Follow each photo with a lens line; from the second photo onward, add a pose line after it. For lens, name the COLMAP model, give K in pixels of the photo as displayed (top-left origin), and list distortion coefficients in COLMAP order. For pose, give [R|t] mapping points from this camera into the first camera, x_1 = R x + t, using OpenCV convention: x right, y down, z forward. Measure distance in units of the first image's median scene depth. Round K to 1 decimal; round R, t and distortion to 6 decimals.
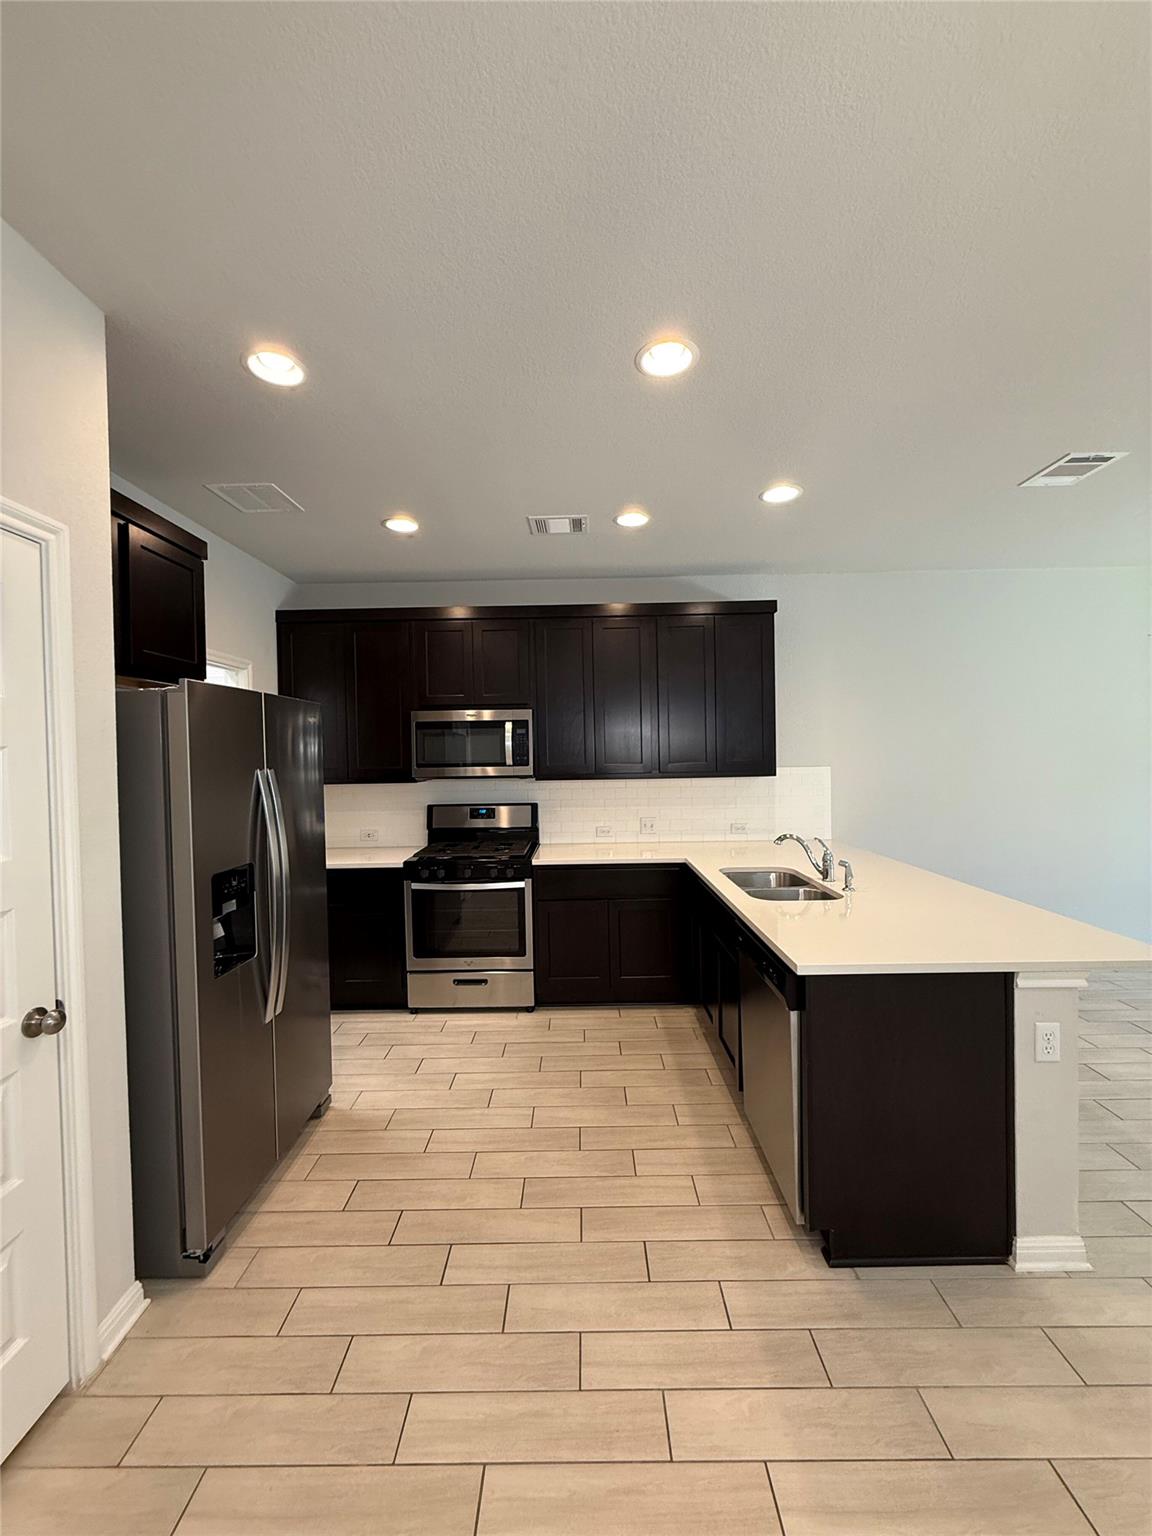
lens RADIAL K [[611.6, 0, 575.8], [0, 611.6, 767.4], [0, 0, 1]] dist [-0.001367, 0.000205]
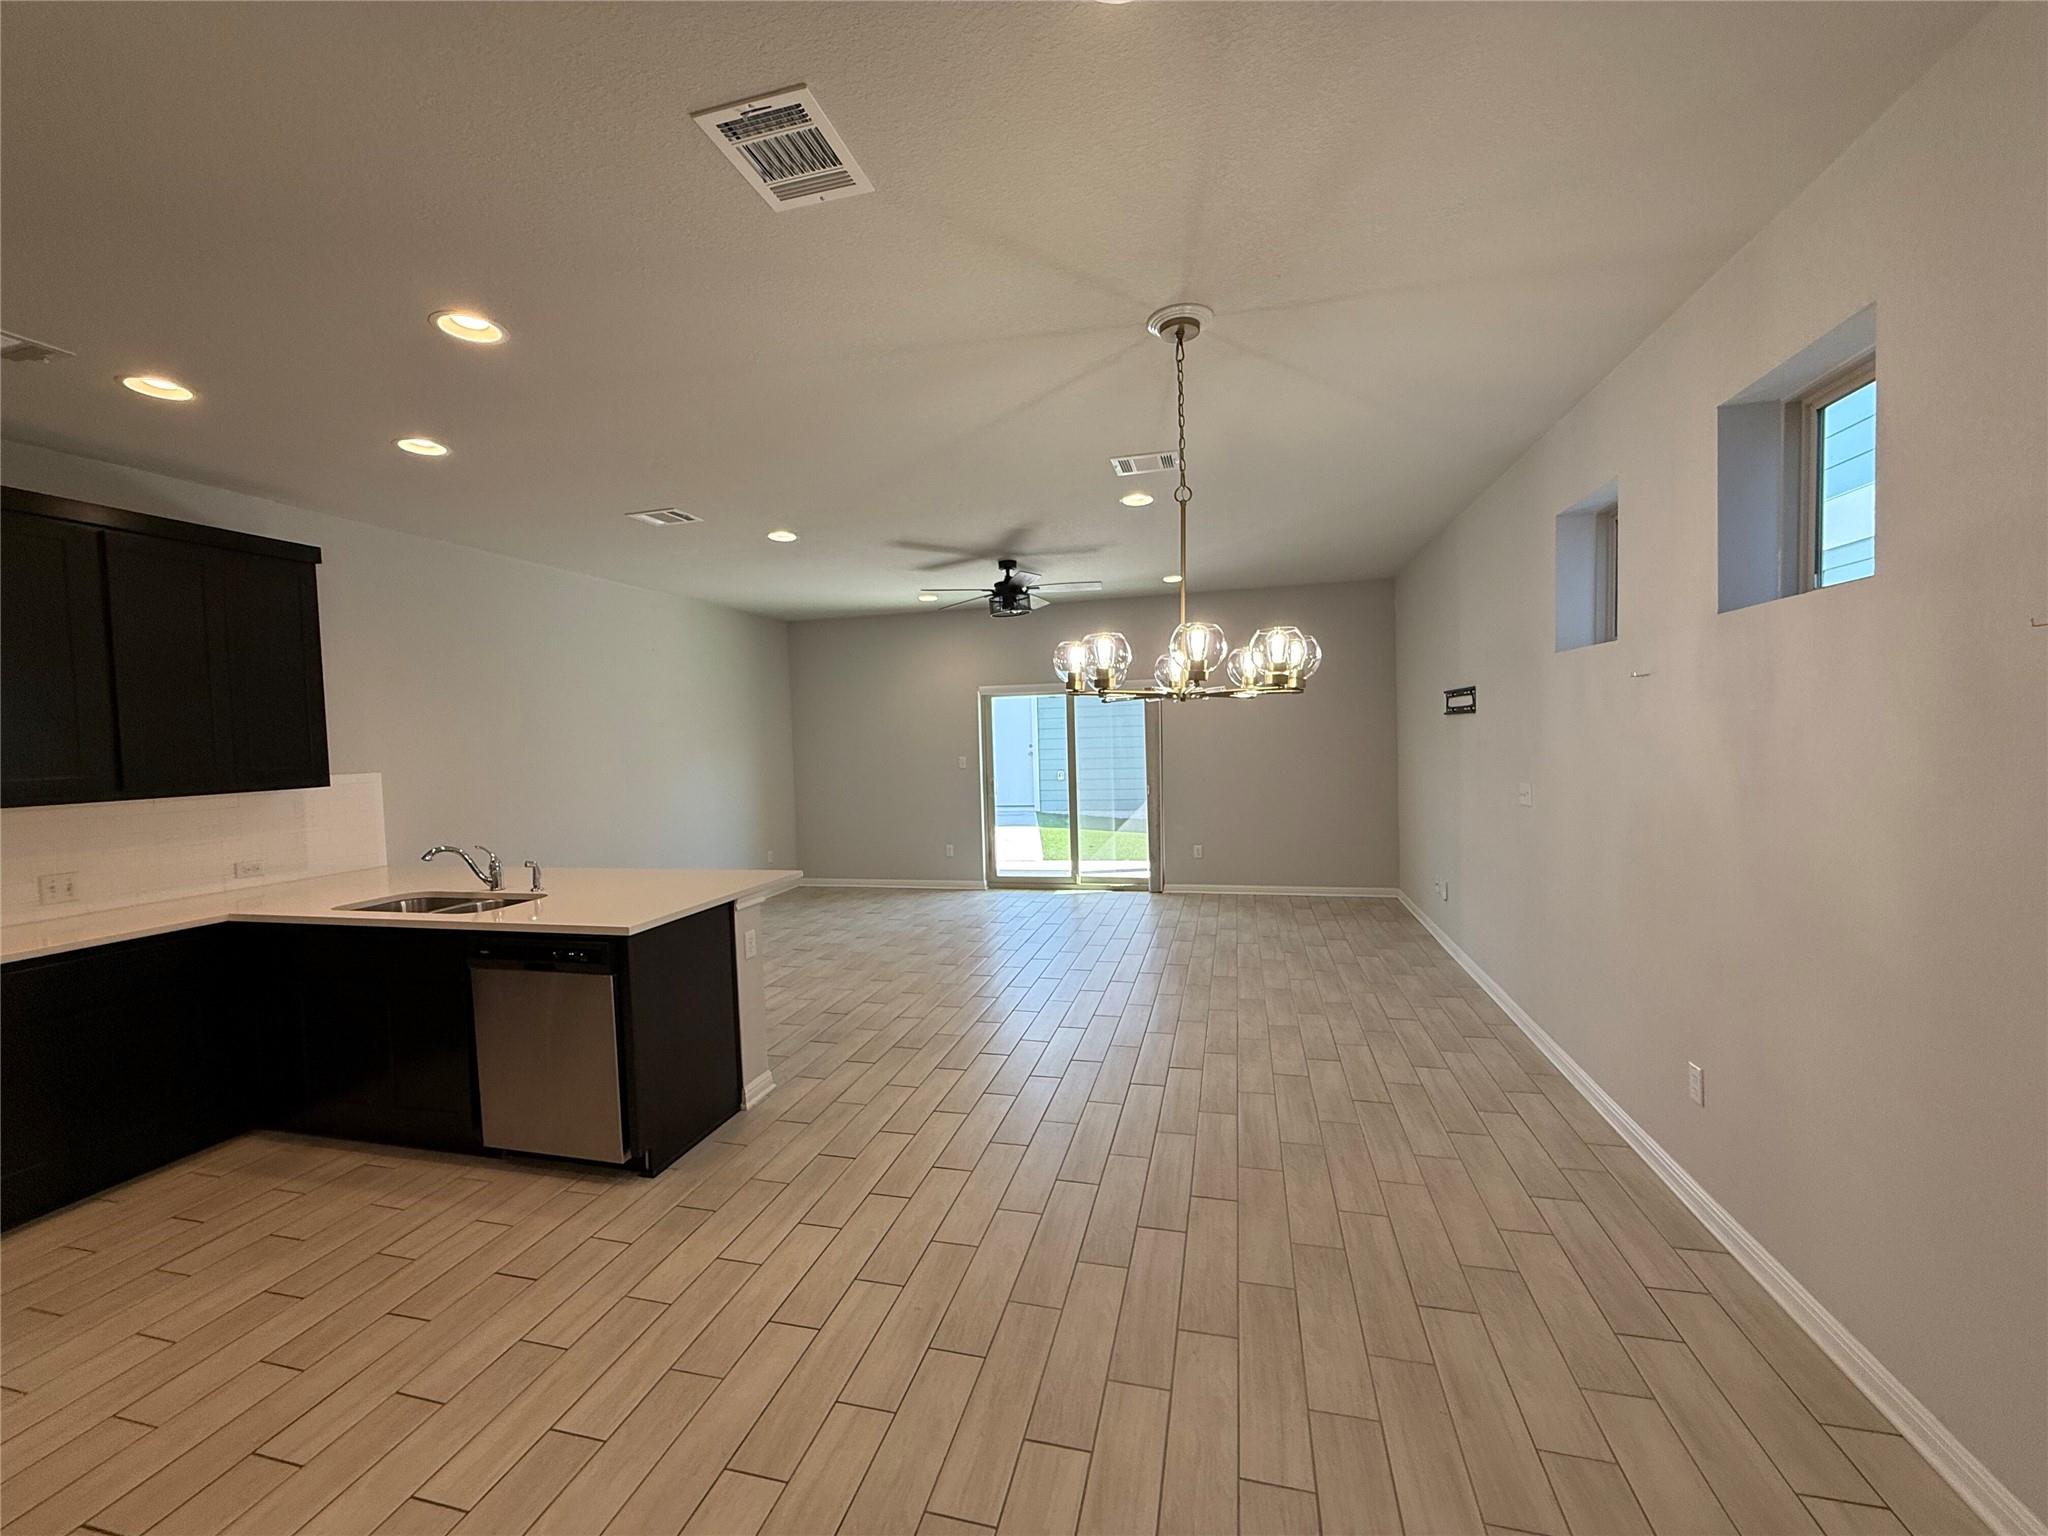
lens RADIAL K [[815.4, 0, 1022.9], [0, 815.4, 768.3], [0, 0, 1]] dist [-0.001367, 0.000205]
pose [[0.244617, -0.029492, 0.969171, -0.671774], [0.046617, 0.998739, 0.018626, 0.020815], [-0.968499, 0.040623, 0.245683, -0.083545]]
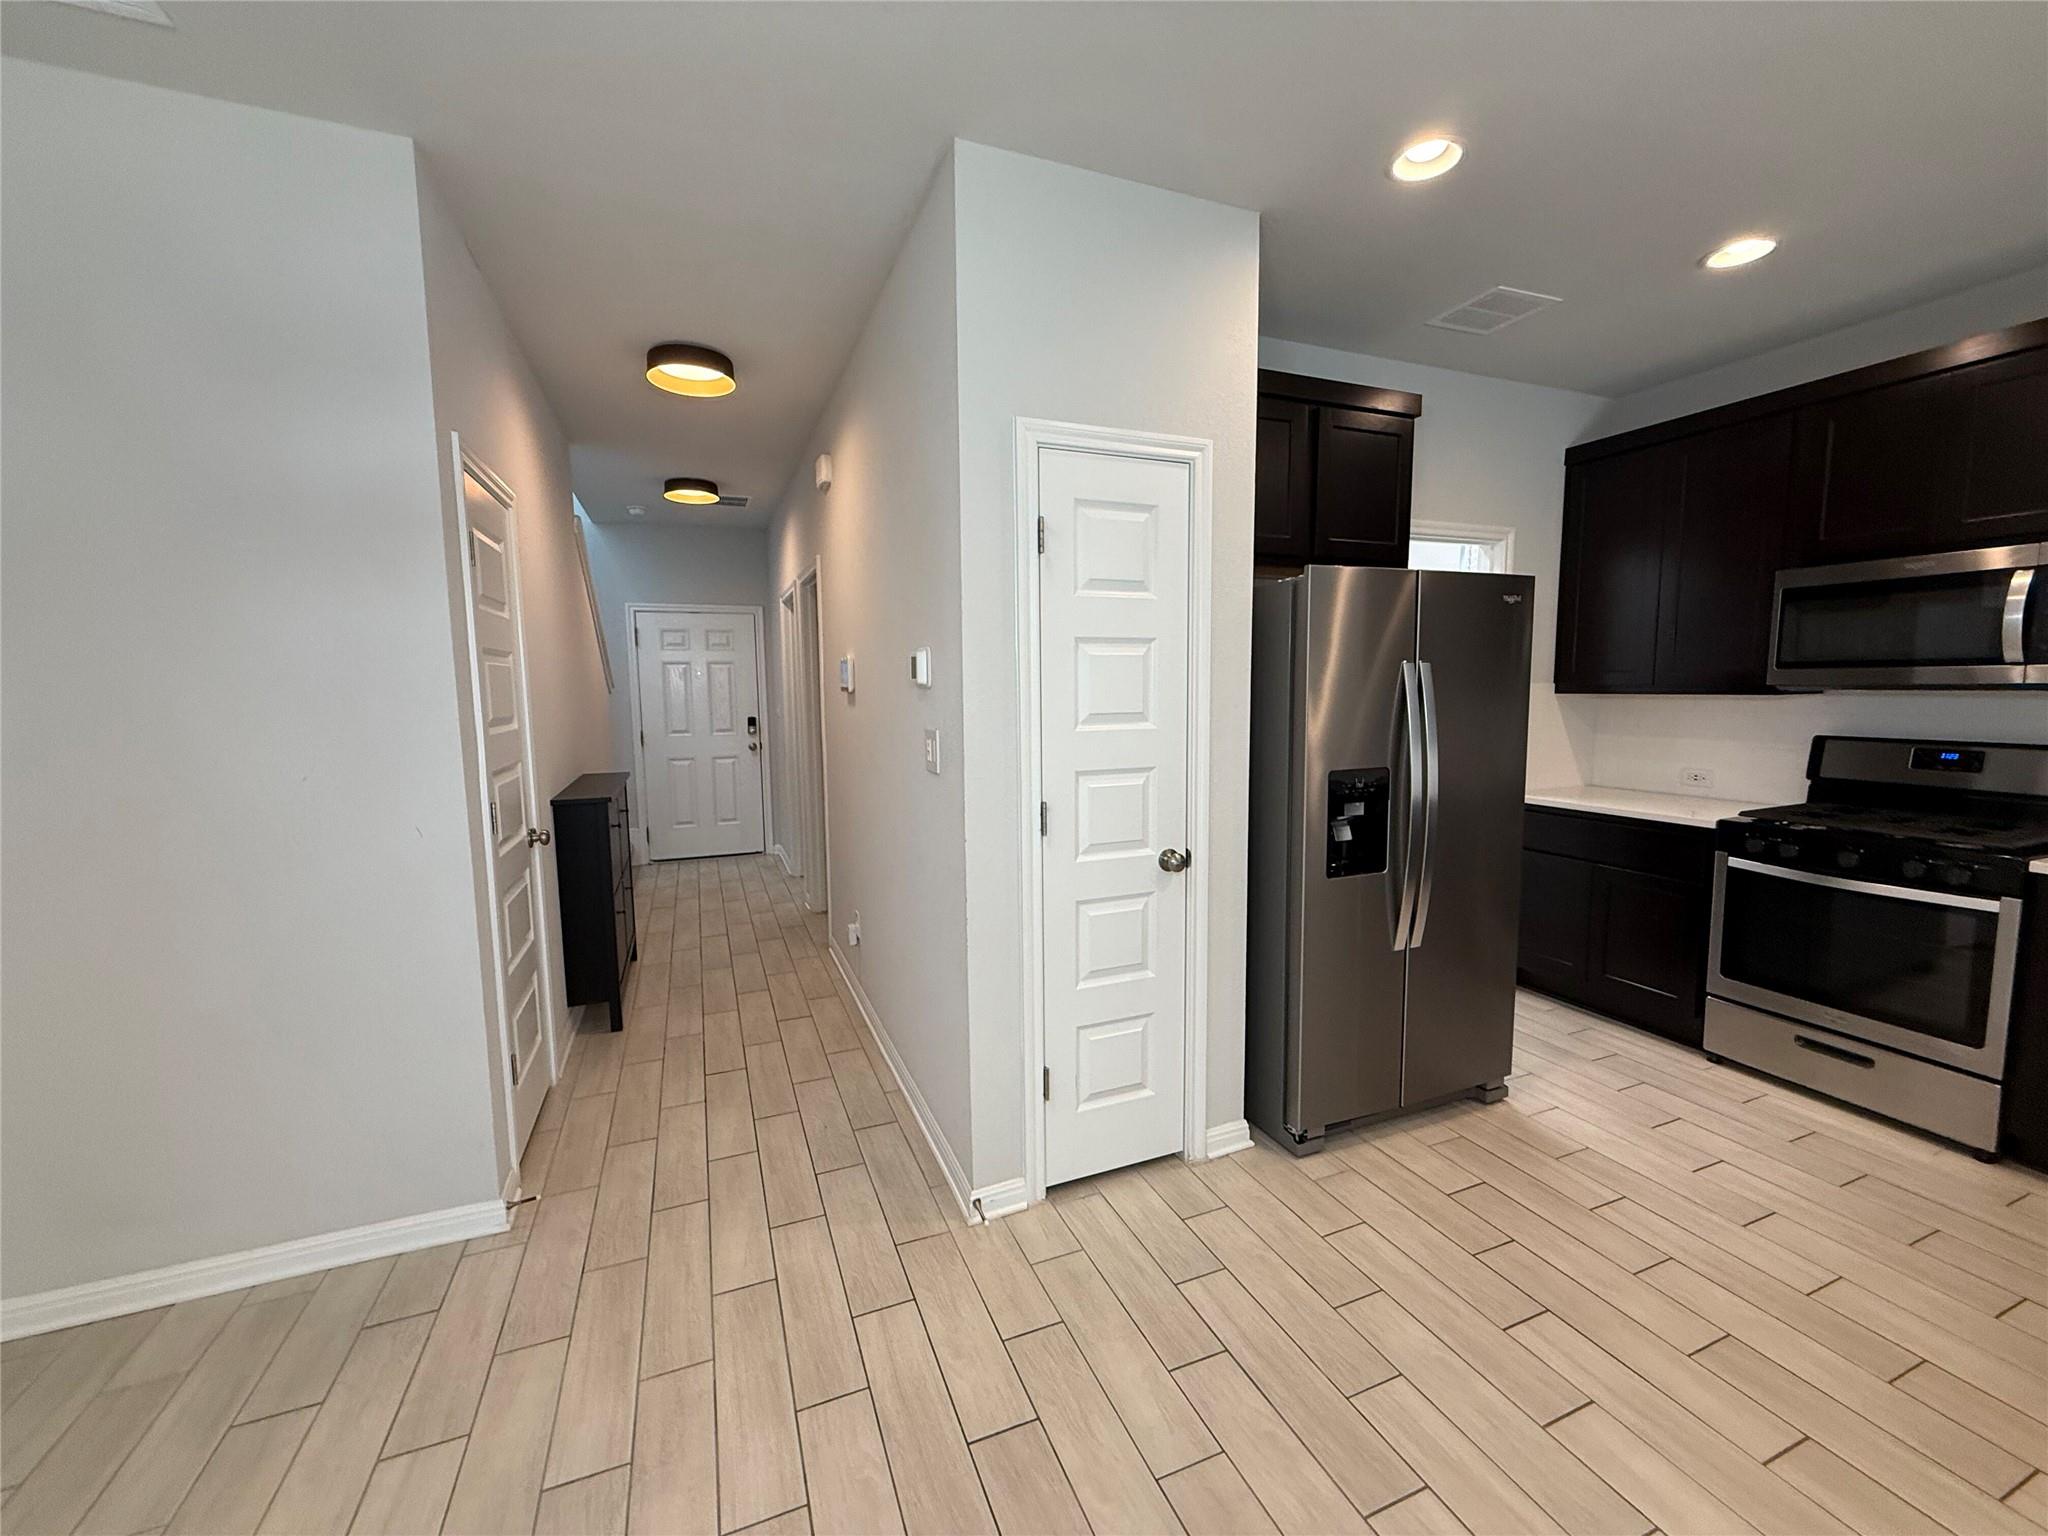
lens RADIAL K [[815.4, 0, 1021.3], [0, 815.4, 769.3], [0, 0, 1]] dist [-0.001367, 0.000205]
pose [[0.380125, 0.110252, -0.918340, 0.296987], [-0.012247, 0.993383, 0.114193, 0.025257], [0.924854, -0.032161, 0.378960, 0.051442]]
